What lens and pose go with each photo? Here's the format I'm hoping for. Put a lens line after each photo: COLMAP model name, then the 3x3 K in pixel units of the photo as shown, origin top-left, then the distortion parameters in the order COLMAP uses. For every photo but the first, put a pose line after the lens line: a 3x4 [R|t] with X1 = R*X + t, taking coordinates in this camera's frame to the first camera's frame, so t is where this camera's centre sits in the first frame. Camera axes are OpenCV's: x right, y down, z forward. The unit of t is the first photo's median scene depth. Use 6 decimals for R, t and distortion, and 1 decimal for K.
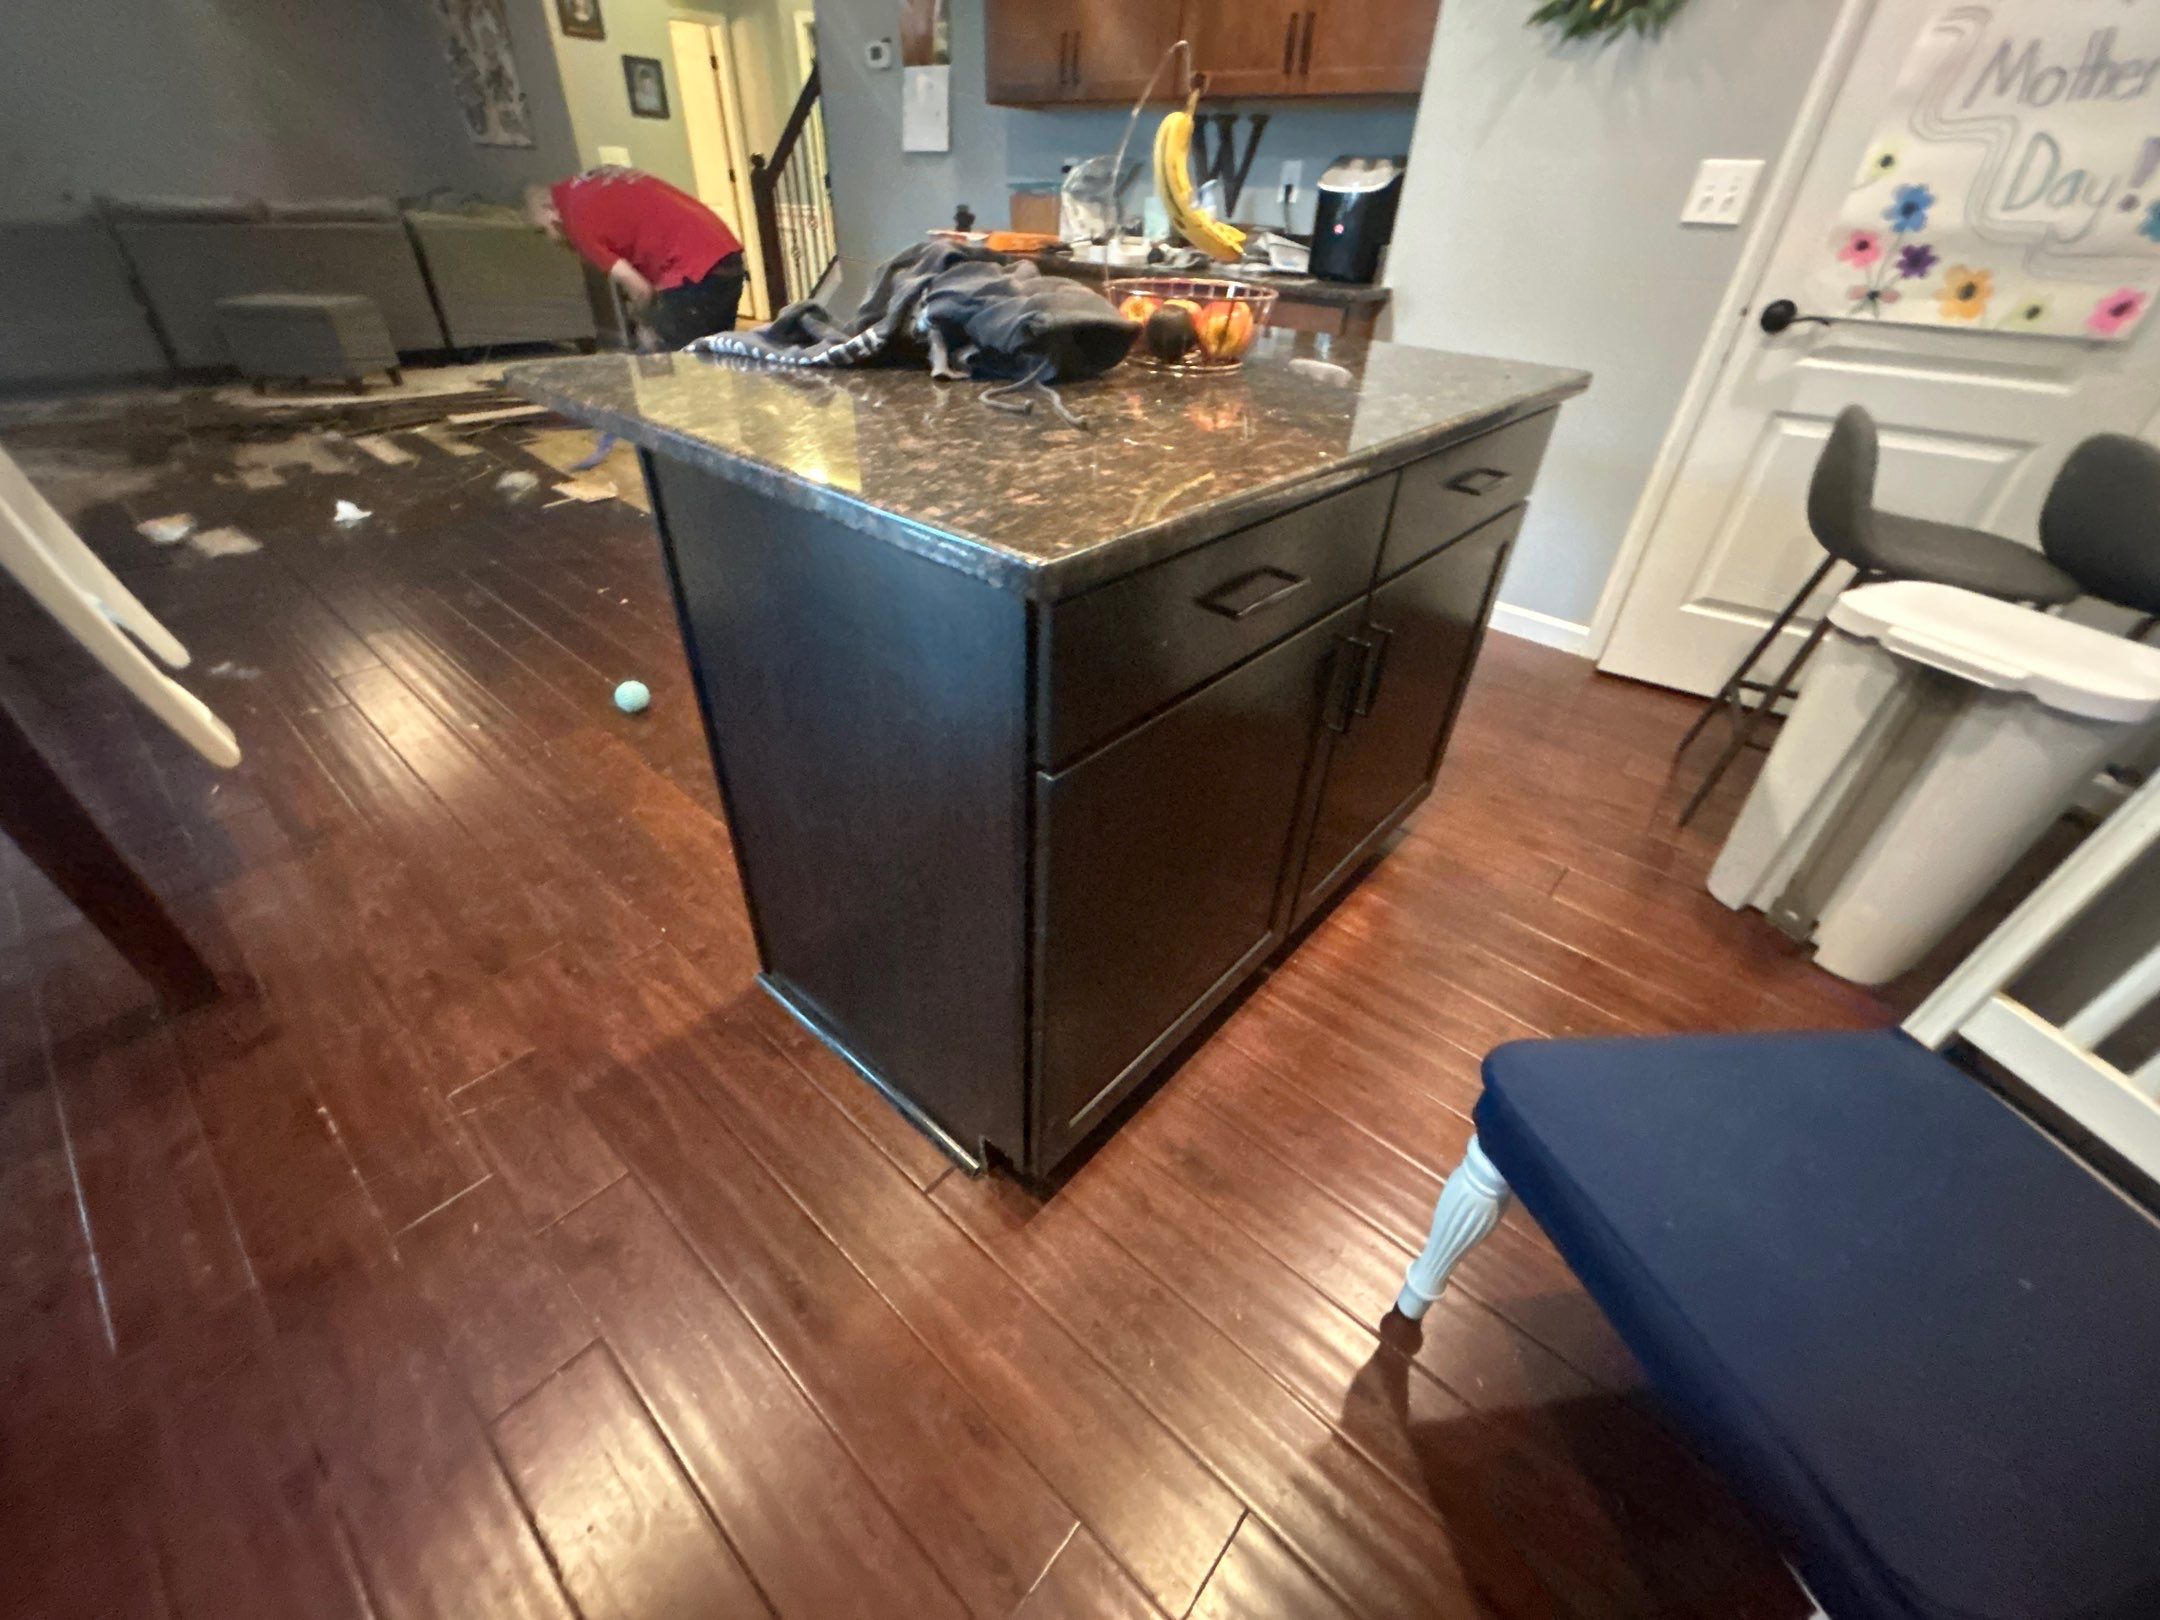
lens RADIAL K [[868.7, 0, 1078.8], [0, 868.7, 810.5], [0, 0, 1]] dist [-0.002402, 0.001178]
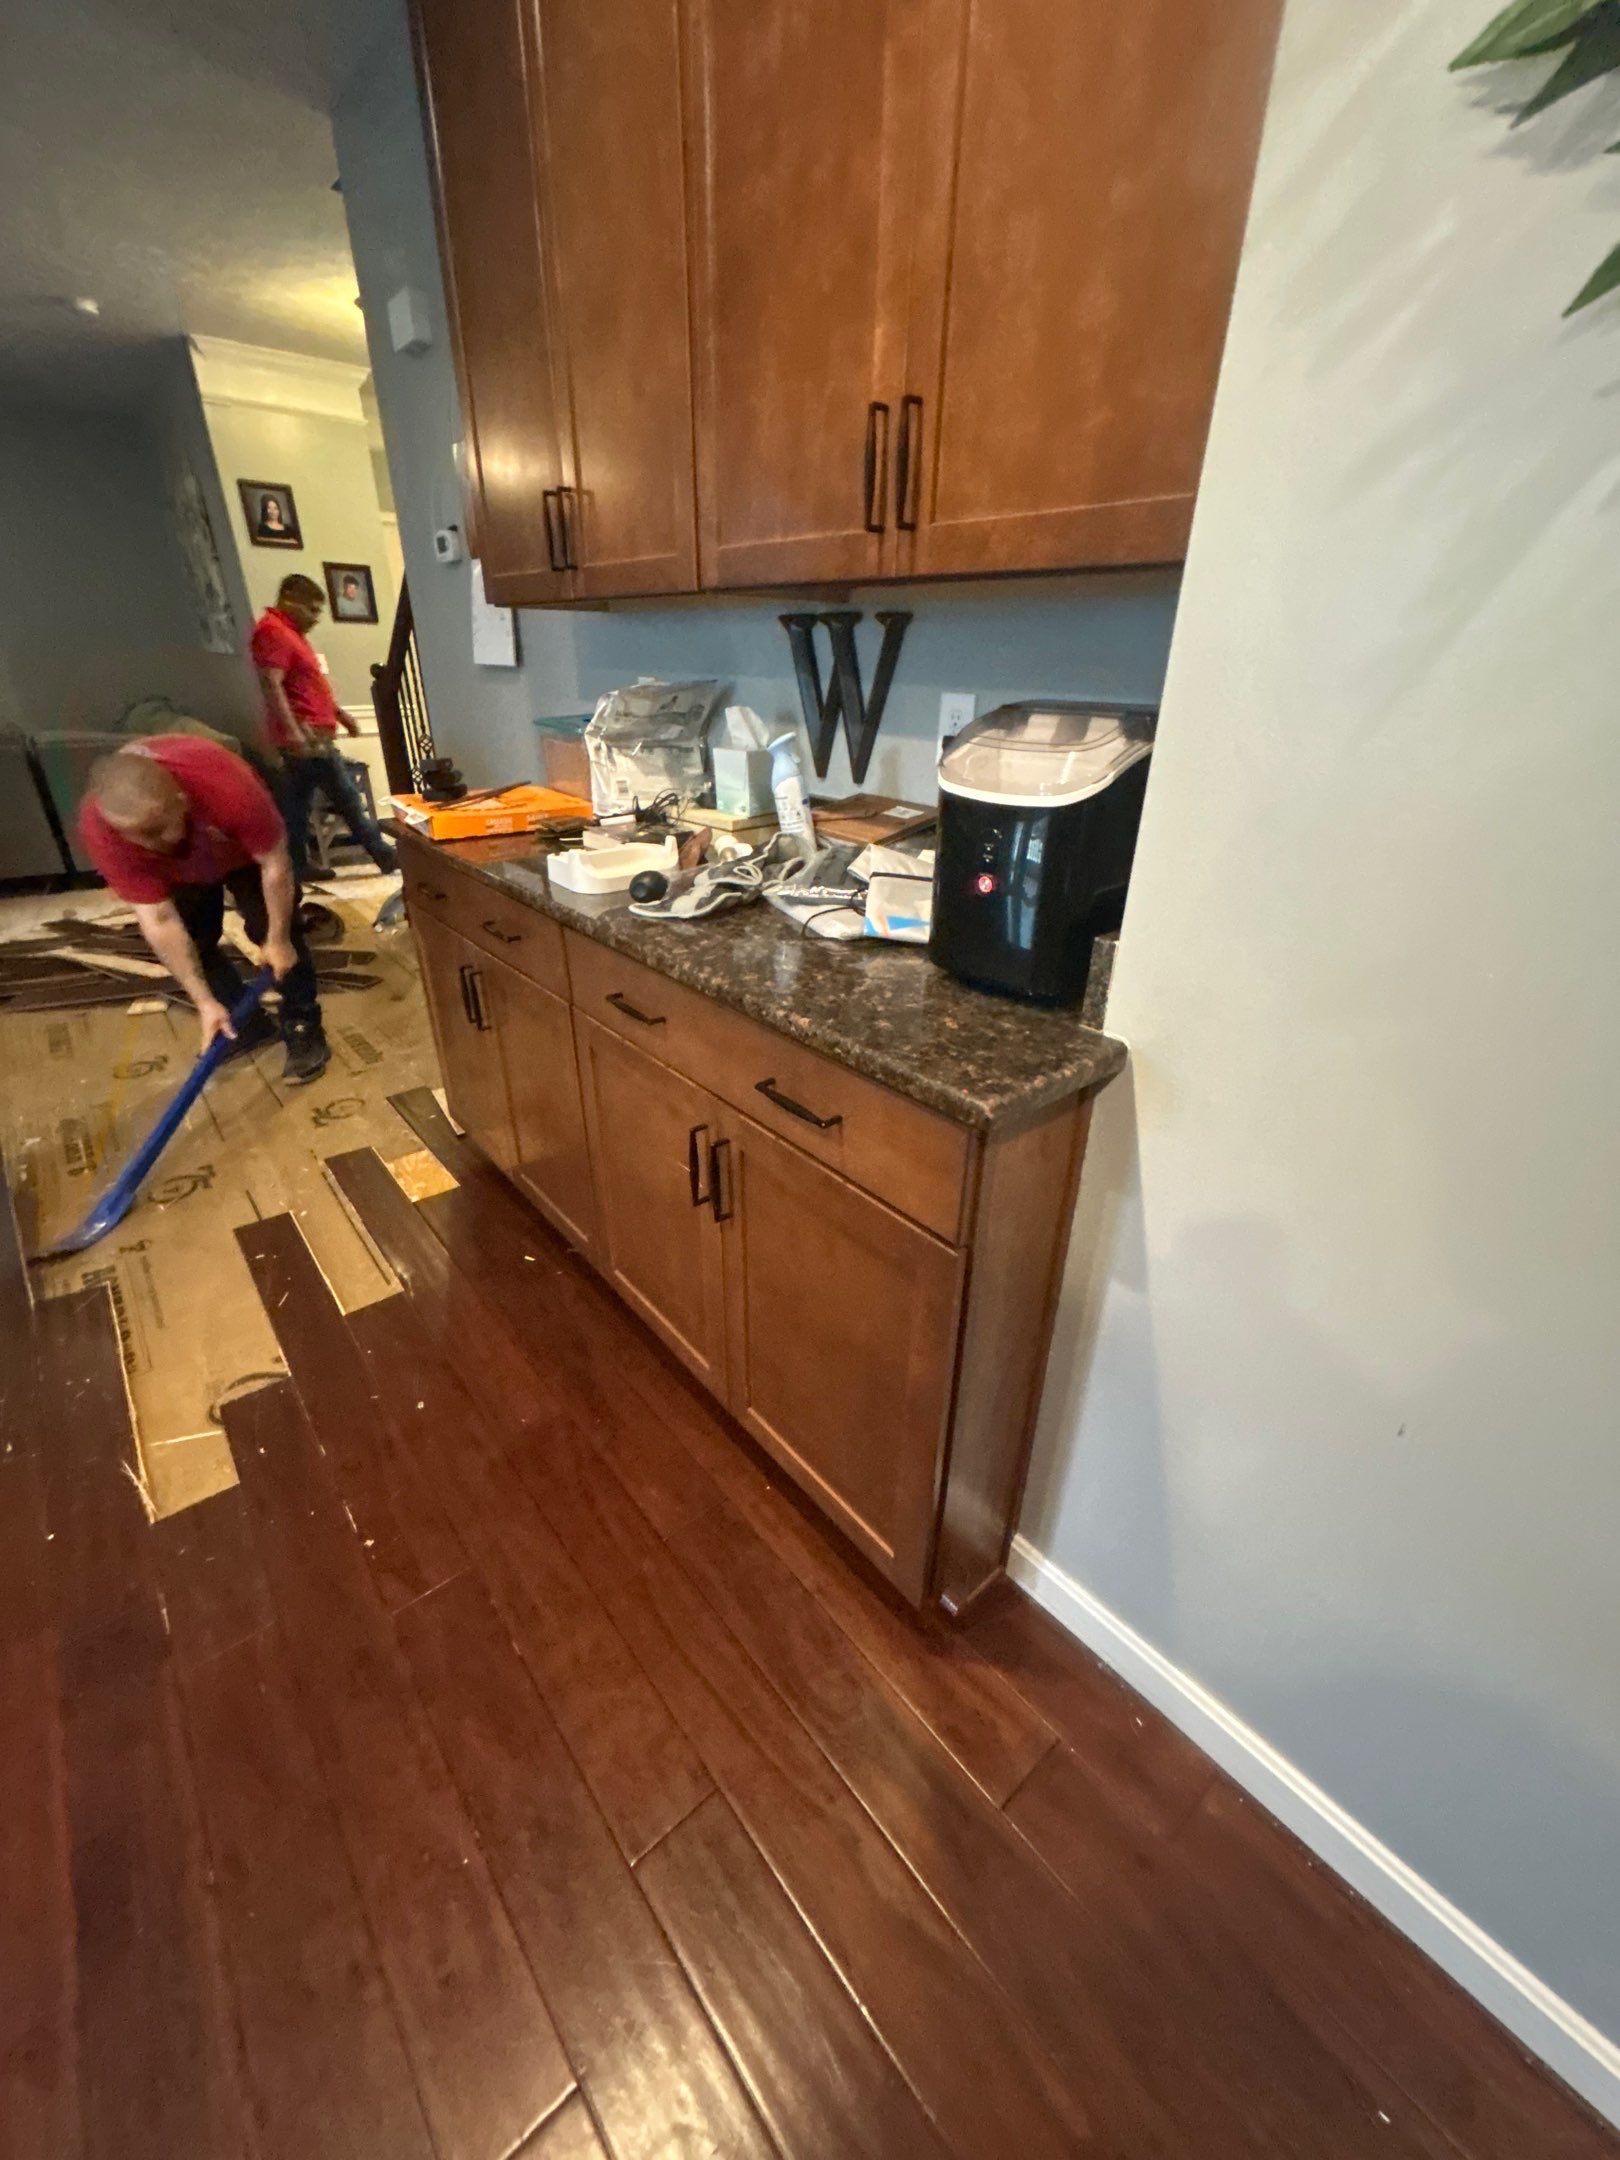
lens RADIAL K [[868.7, 0, 808.1], [0, 868.7, 1079.8], [0, 0, 1]] dist [-0.002402, 0.001178]
pose [[0.989259, 0.041188, -0.140247, 0.234818], [-0.064074, 0.984575, -0.162808, -0.433485], [0.131378, 0.170045, 0.976639, 0.528876]]
